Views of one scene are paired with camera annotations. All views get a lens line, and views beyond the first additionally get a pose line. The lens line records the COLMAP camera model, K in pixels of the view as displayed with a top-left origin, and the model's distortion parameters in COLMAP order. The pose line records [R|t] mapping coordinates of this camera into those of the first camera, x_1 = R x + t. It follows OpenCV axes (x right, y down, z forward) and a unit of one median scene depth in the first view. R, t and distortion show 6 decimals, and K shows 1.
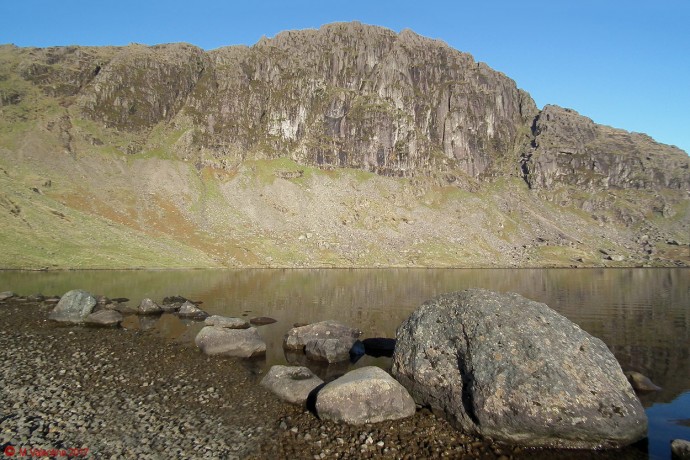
lens RADIAL K [[538.3, 0, 345.0], [0, 538.3, 230.0], [0, 0, 1]] dist [0.005138, -0.001823]
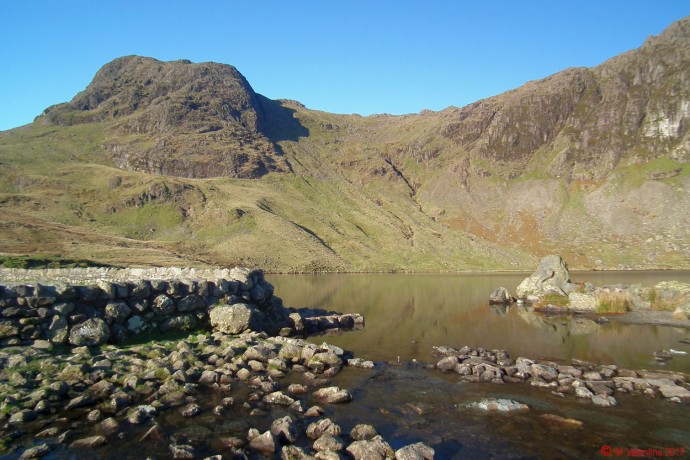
lens RADIAL K [[538.3, 0, 345.0], [0, 538.3, 230.0], [0, 0, 1]] dist [0.005138, -0.001823]
pose [[0.620962, -0.058105, -0.781684, 0.310613], [0.063462, 0.997702, -0.023749, -0.015113], [0.781267, -0.034860, 0.623223, -0.092166]]
